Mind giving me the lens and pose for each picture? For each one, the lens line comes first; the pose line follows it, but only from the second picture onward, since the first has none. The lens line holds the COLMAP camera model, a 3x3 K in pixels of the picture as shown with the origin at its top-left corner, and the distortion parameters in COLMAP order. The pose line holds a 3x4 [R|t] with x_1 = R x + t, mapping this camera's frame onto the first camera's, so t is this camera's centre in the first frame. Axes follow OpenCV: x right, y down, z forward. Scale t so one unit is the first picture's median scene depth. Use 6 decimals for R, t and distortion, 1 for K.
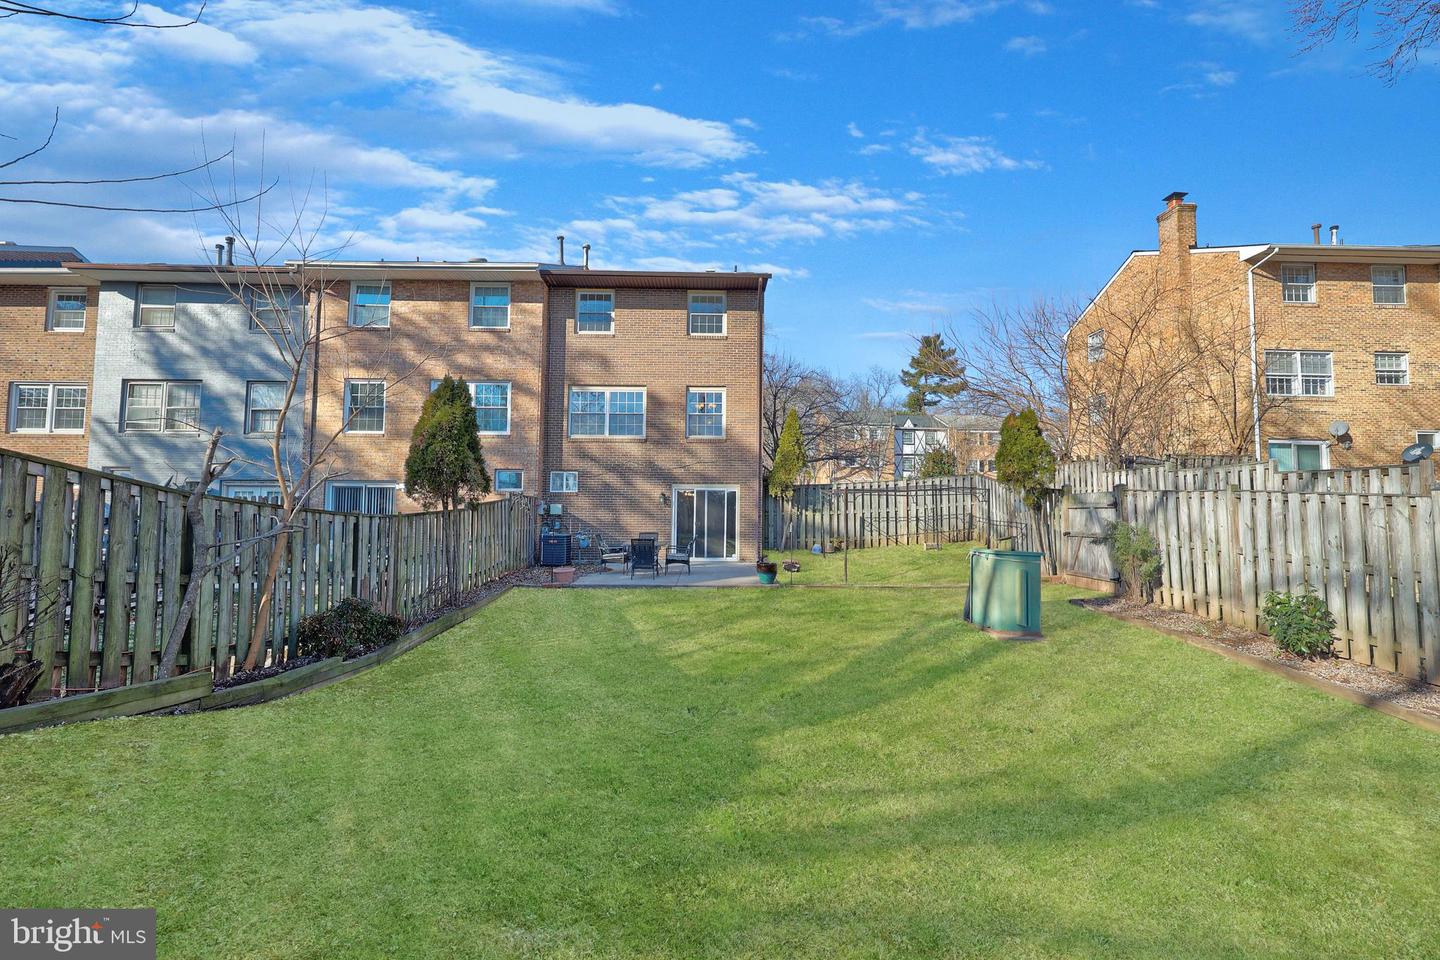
lens RADIAL K [[593.2, 0, 719.2], [0, 593.2, 496.9], [0, 0, 1]] dist [-0.000157, 0.000017]
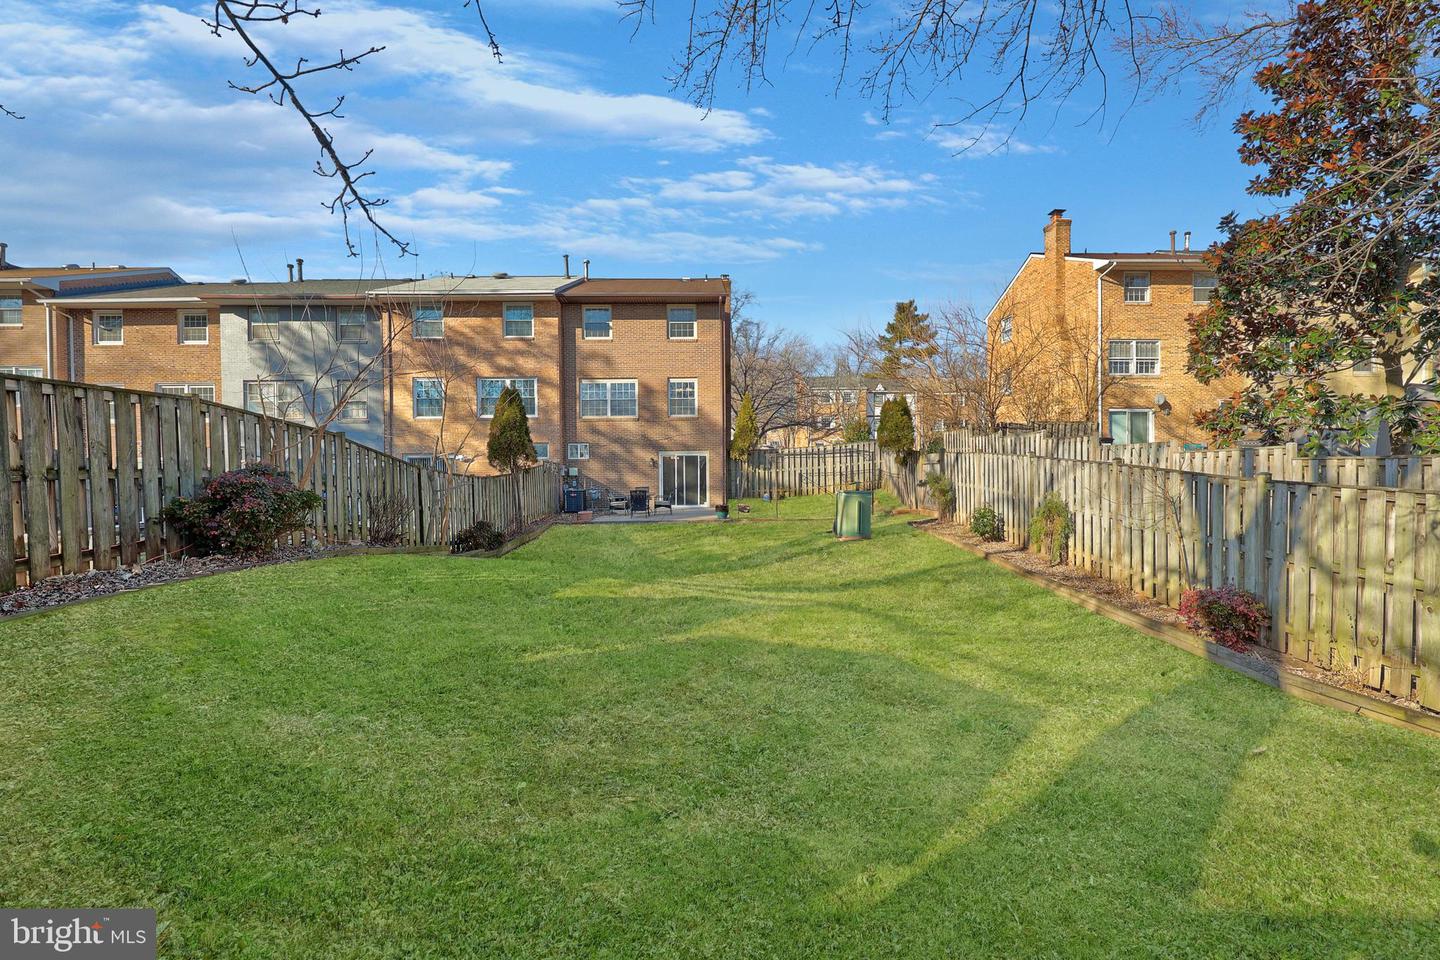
lens RADIAL K [[593.2, 0, 719.2], [0, 593.2, 496.9], [0, 0, 1]] dist [-0.000157, 0.000017]
pose [[0.999783, -0.019643, 0.006955, 0.046528], [0.019135, 0.997581, 0.066823, -0.005662], [-0.008251, -0.066676, 0.997741, -0.353962]]
